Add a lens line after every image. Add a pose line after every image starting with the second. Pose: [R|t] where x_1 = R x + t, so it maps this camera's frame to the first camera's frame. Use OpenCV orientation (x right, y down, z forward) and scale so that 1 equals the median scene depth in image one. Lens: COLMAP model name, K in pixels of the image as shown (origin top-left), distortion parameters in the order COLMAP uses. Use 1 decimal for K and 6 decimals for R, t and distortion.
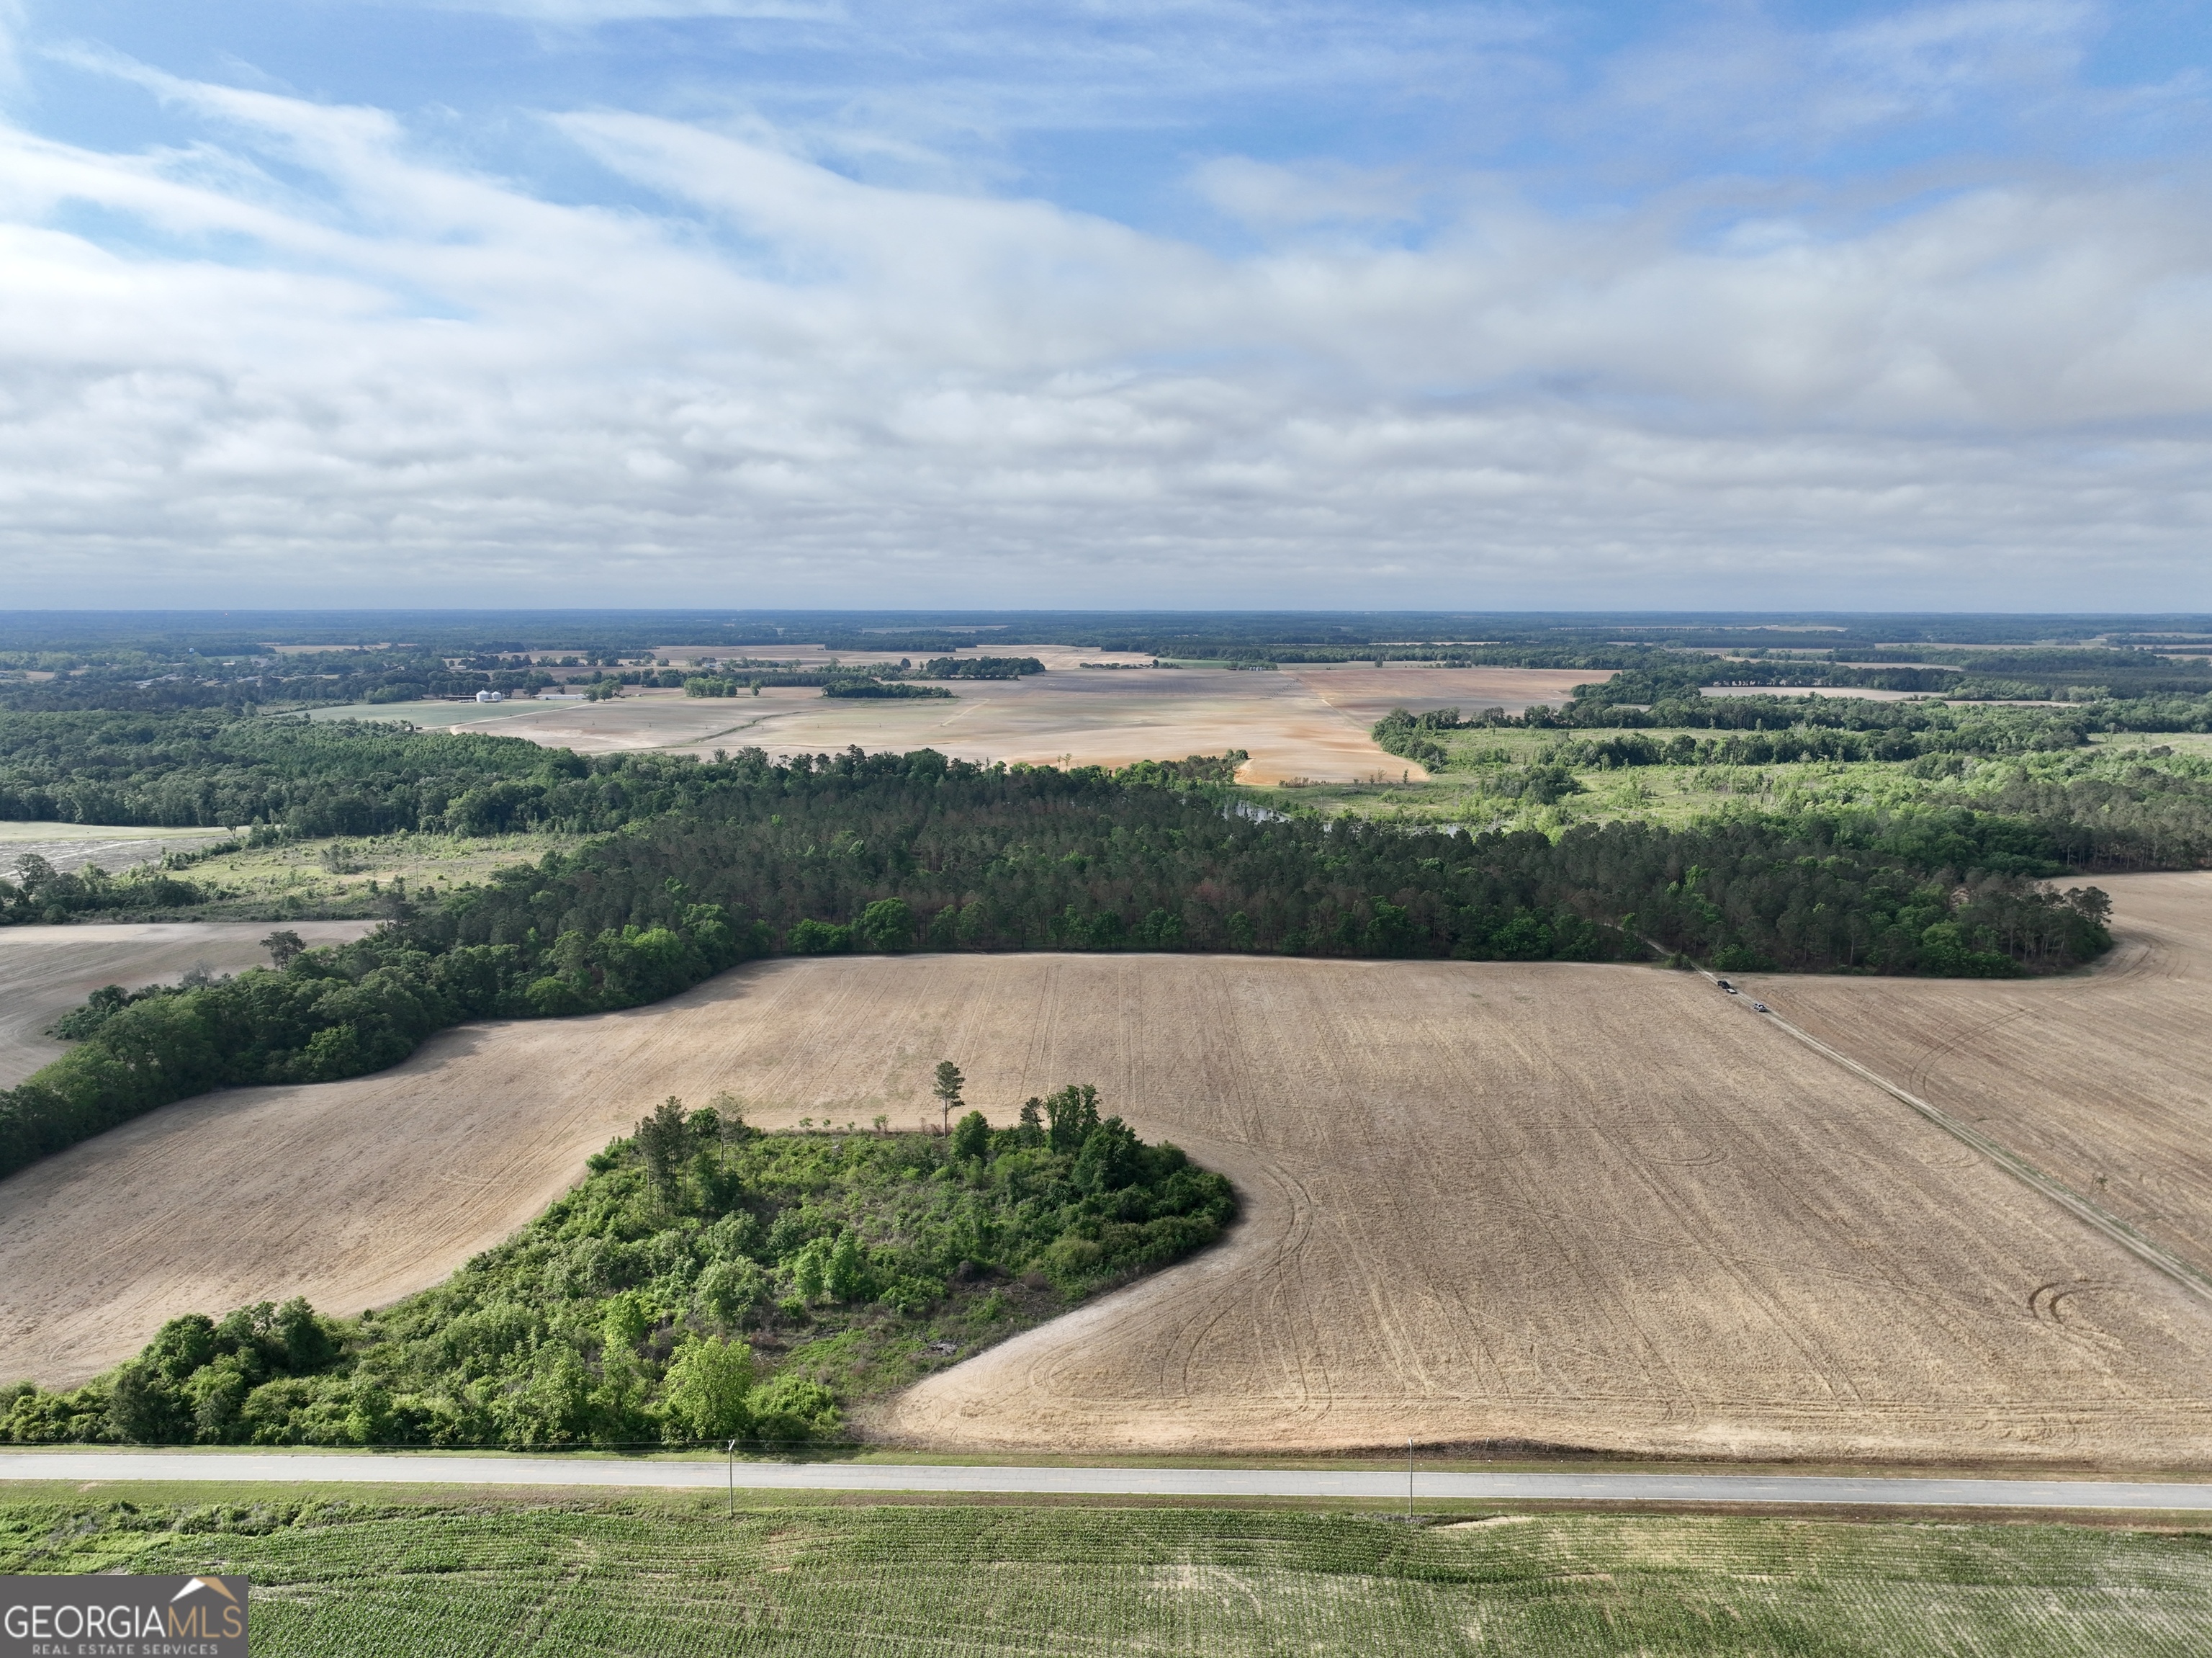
lens RADIAL K [[1564.8, 0, 1109.6], [0, 1564.8, 828.3], [0, 0, 1]] dist [0.005257, 0.013523]
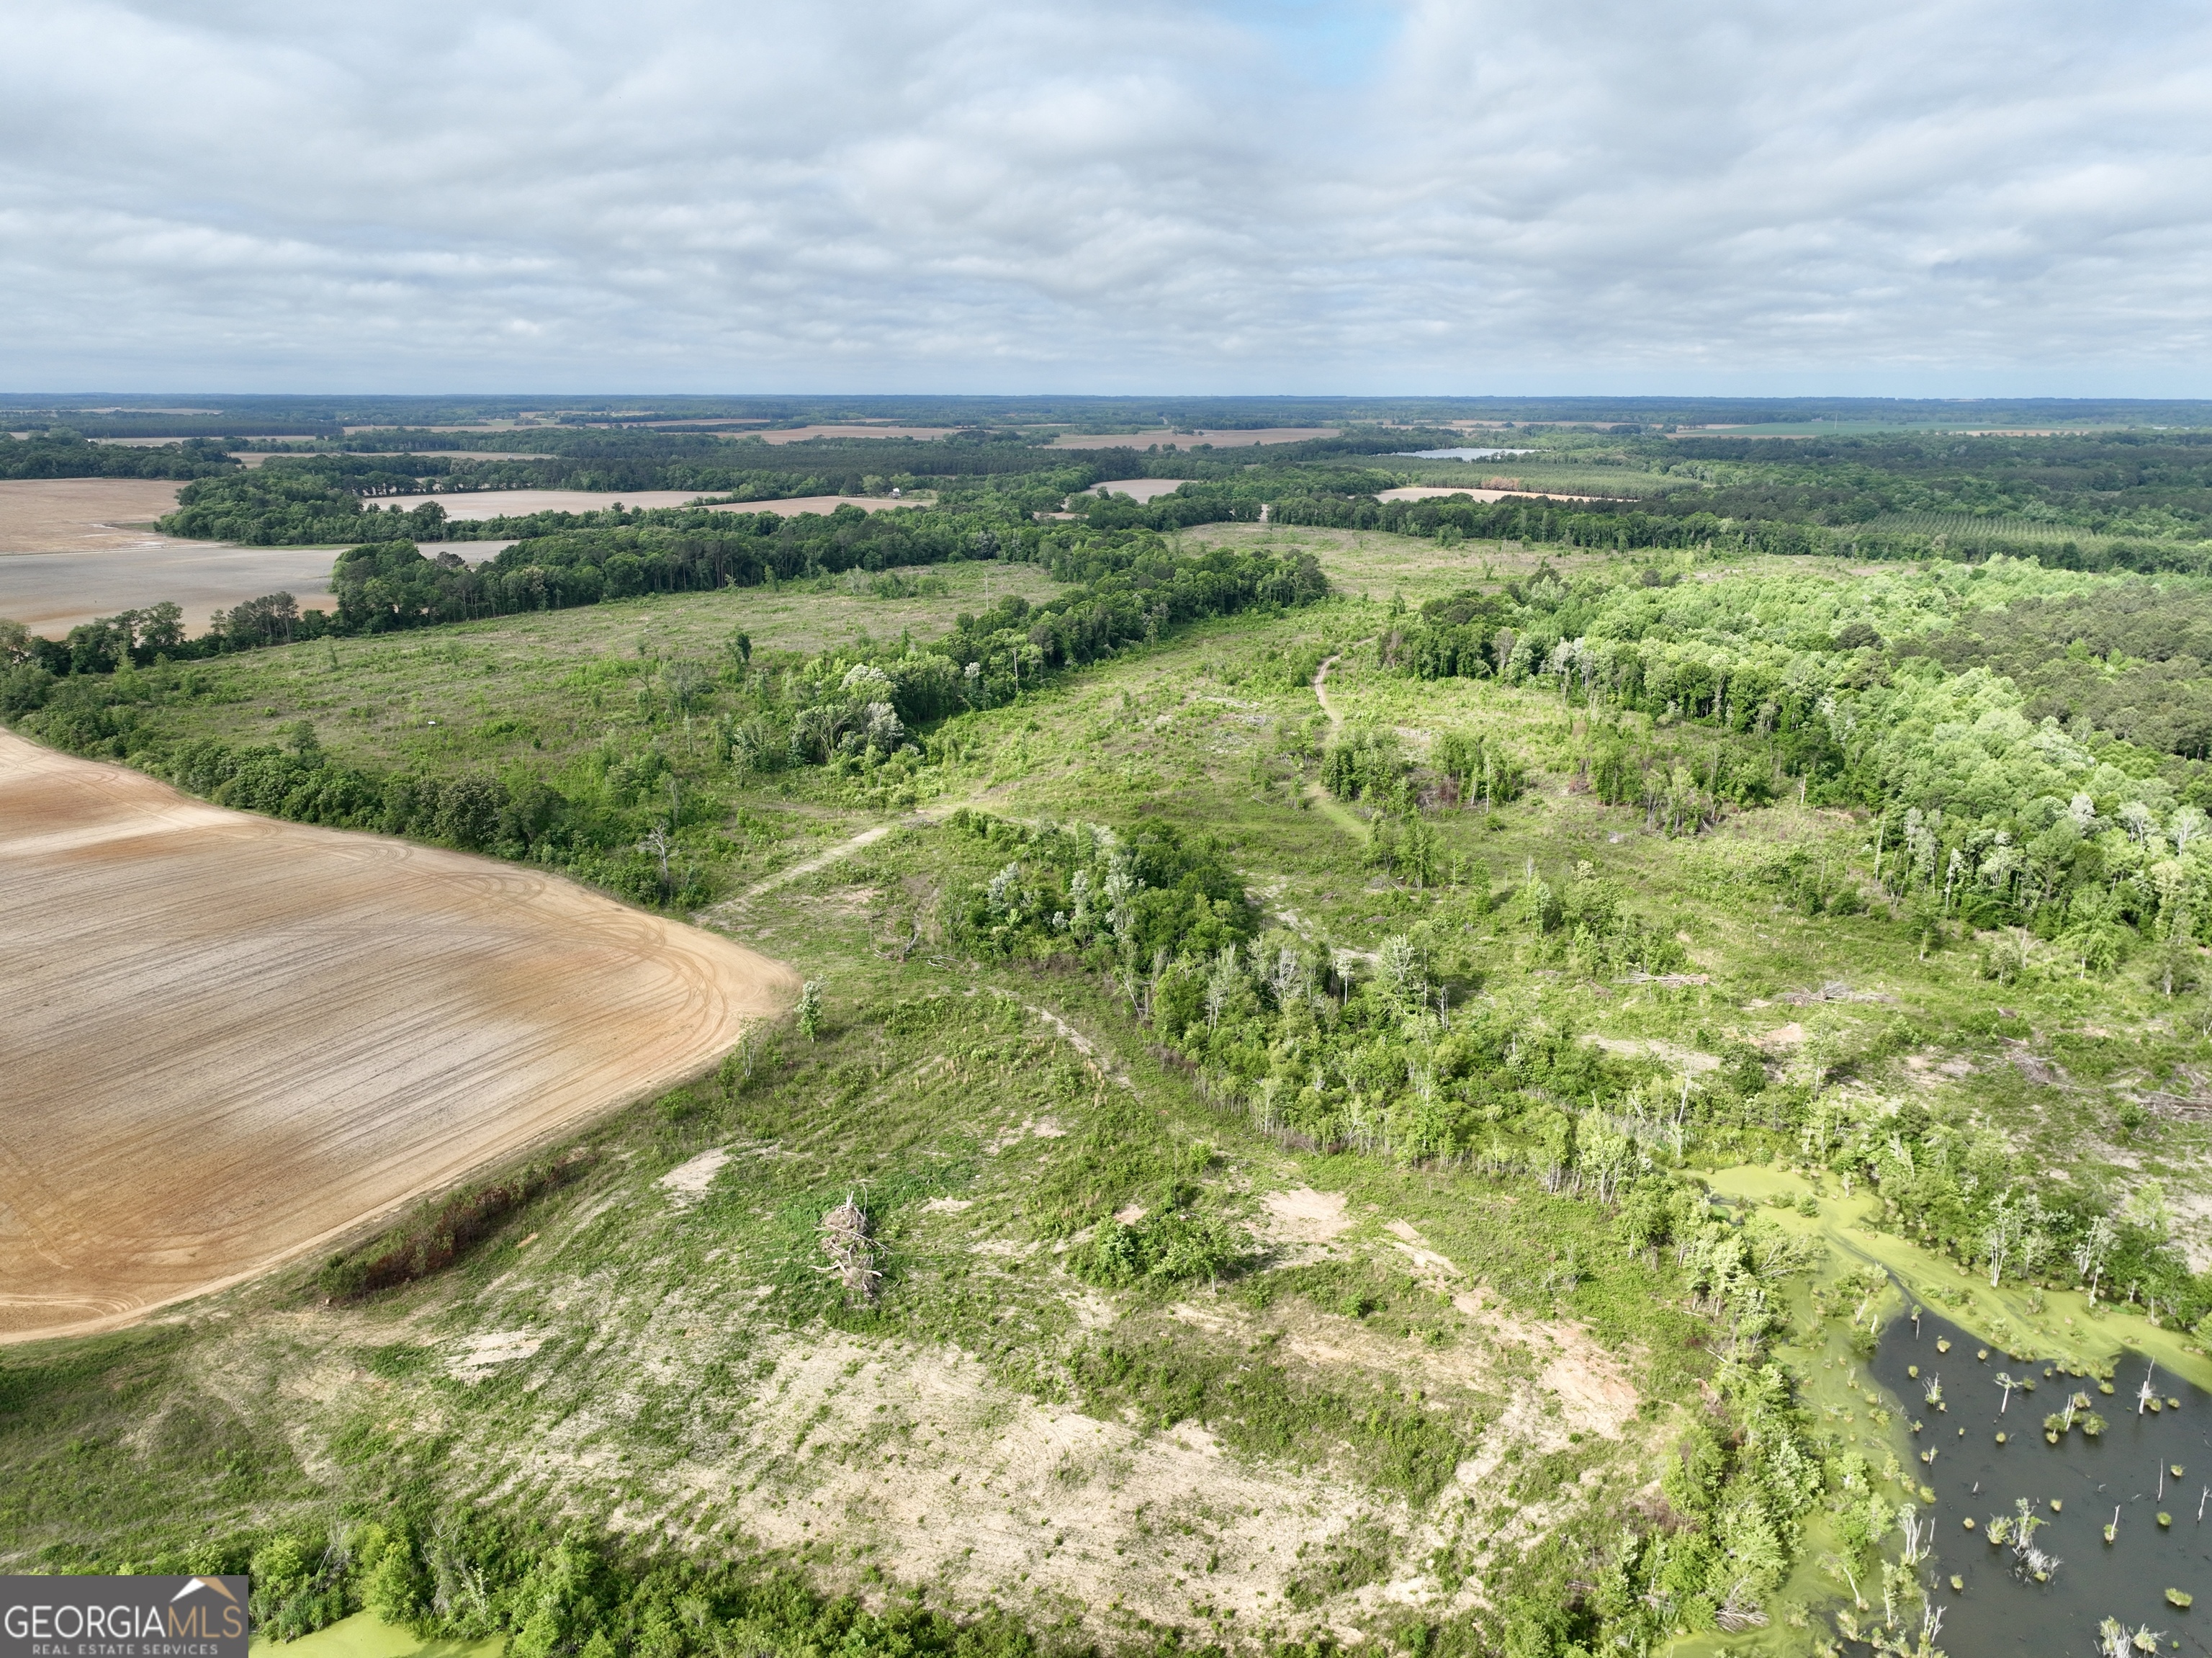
lens RADIAL K [[1564.8, 0, 1109.6], [0, 1564.8, 828.3], [0, 0, 1]] dist [0.005257, 0.013523]
pose [[0.546181, -0.233293, 0.804525, 0.023694], [0.120341, 0.972325, 0.200253, -0.090536], [-0.828978, -0.012557, 0.559141, 0.718693]]
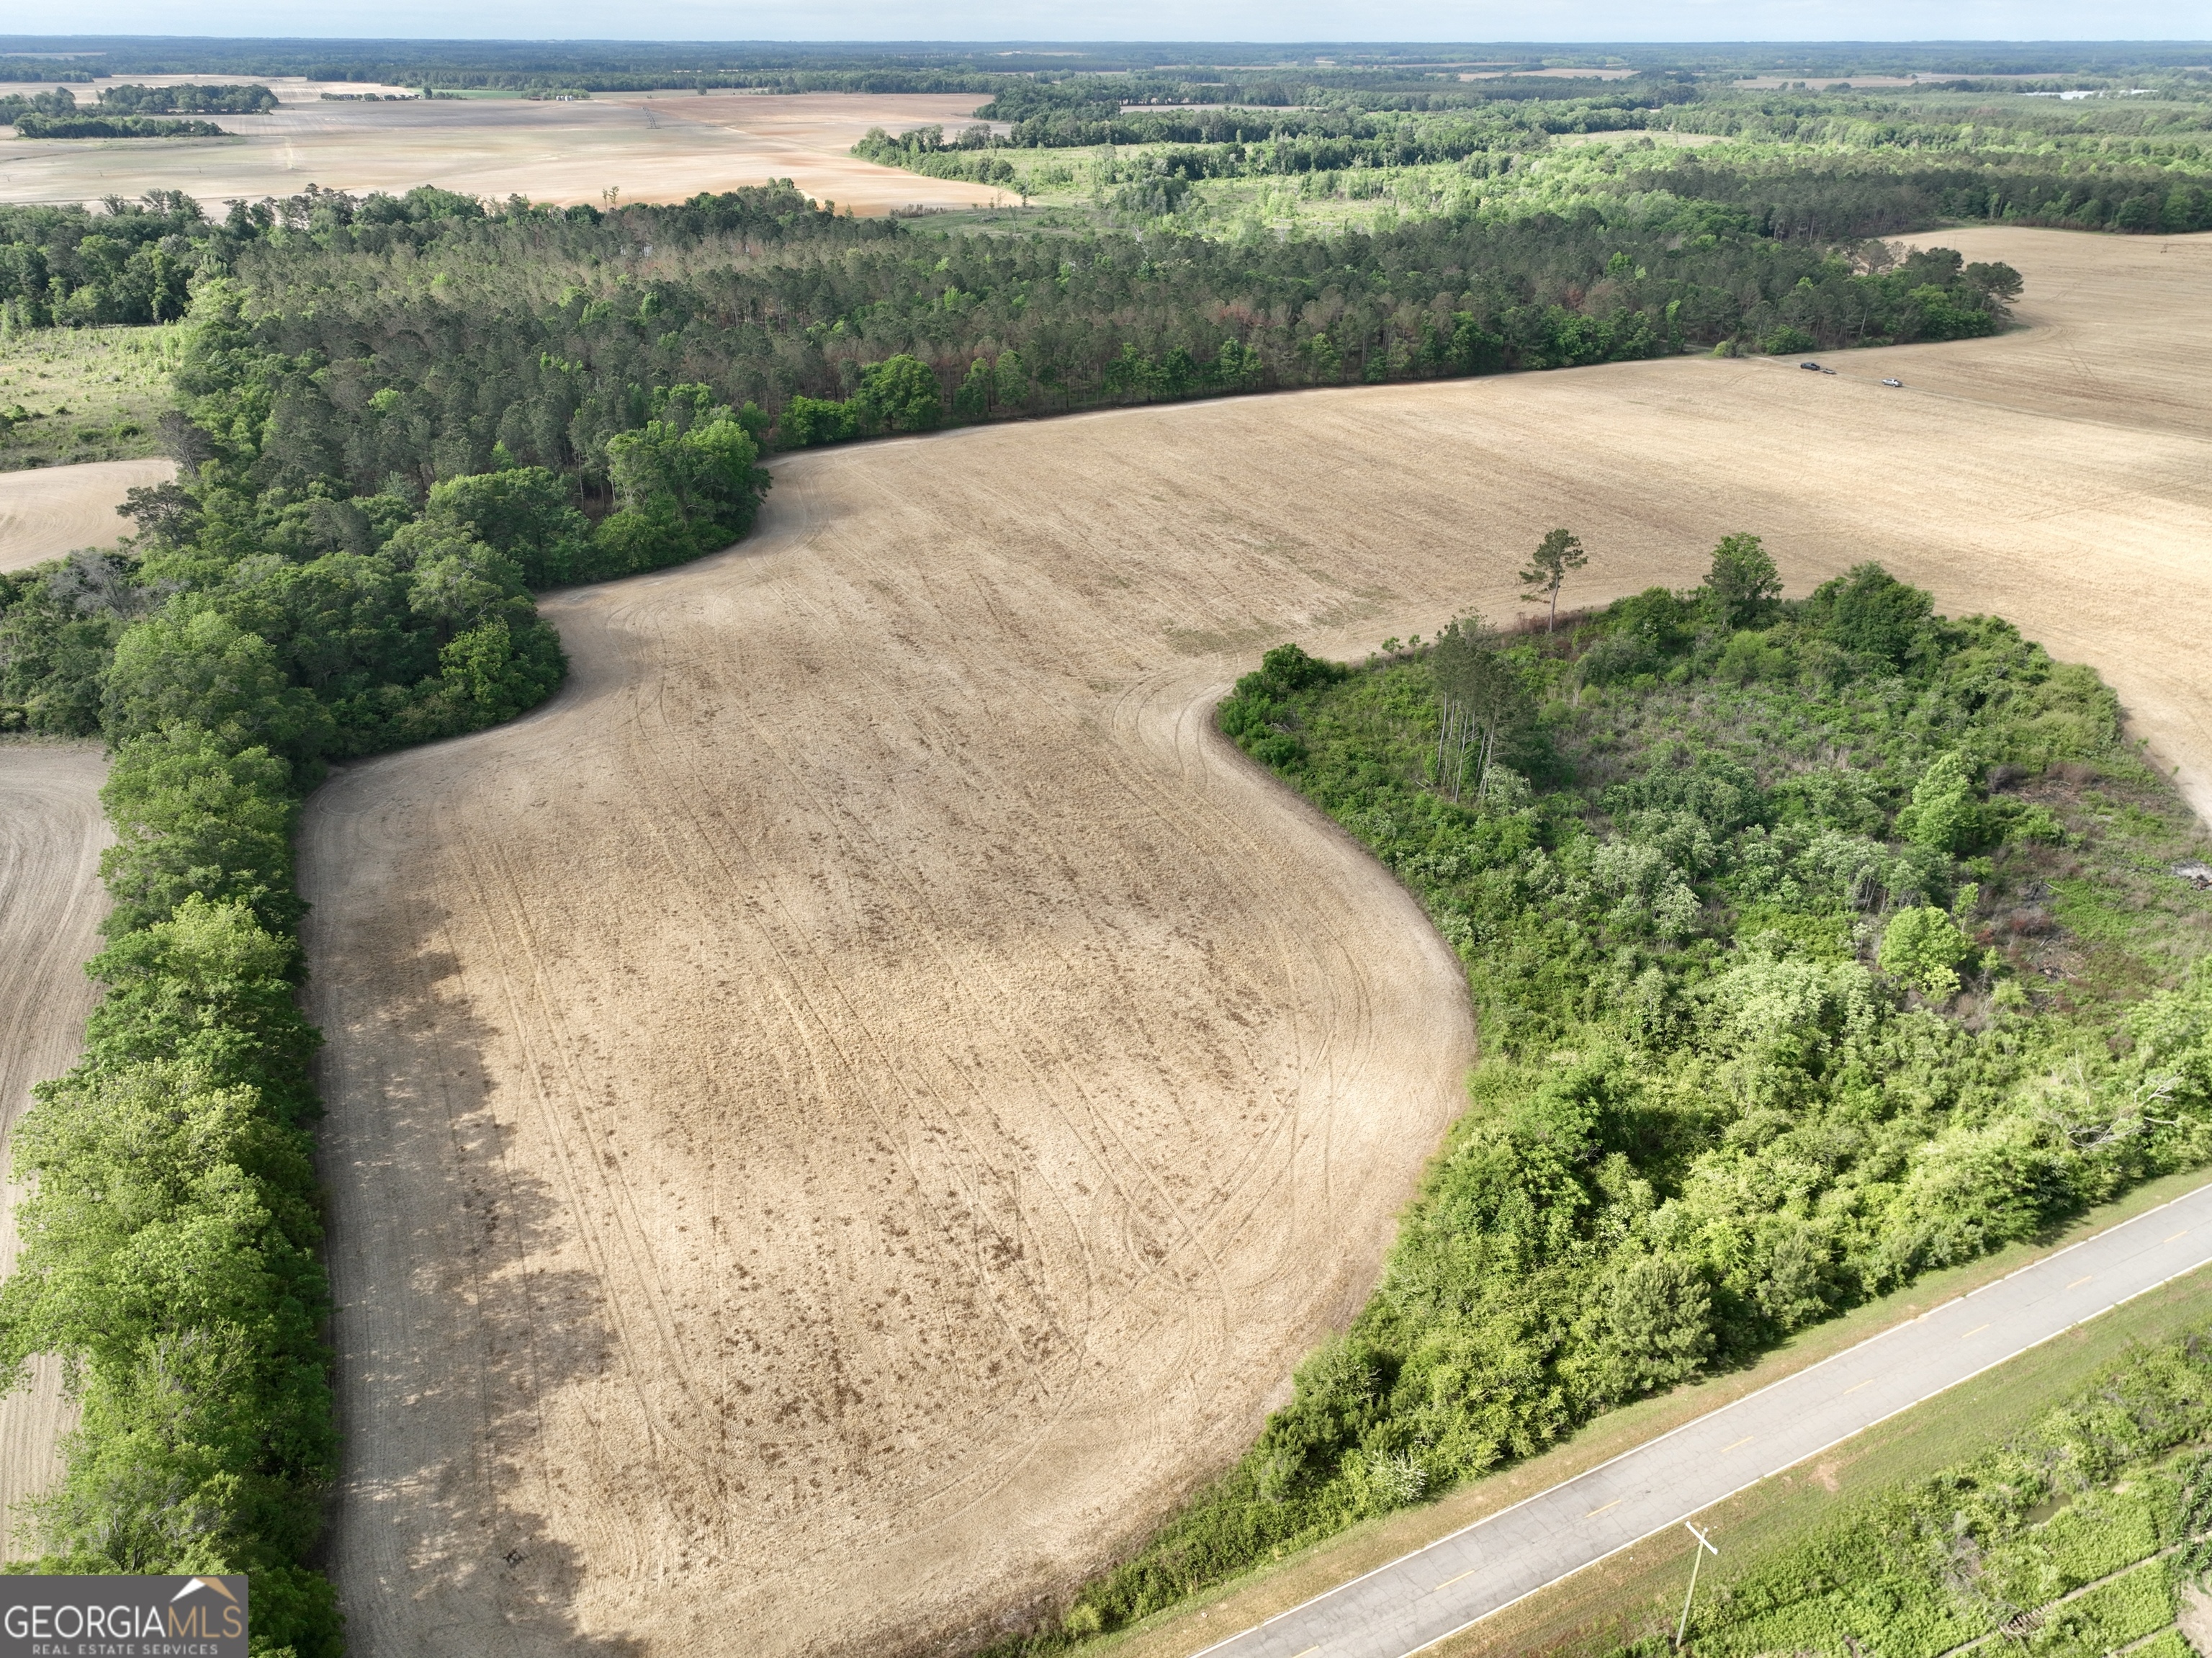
lens RADIAL K [[1564.8, 0, 1109.6], [0, 1564.8, 828.3], [0, 0, 1]] dist [0.005257, 0.013523]
pose [[0.884457, -0.211986, 0.415689, -0.176167], [0.068137, 0.939973, 0.334378, 0.006938], [-0.461620, -0.267419, 0.845810, 0.133738]]
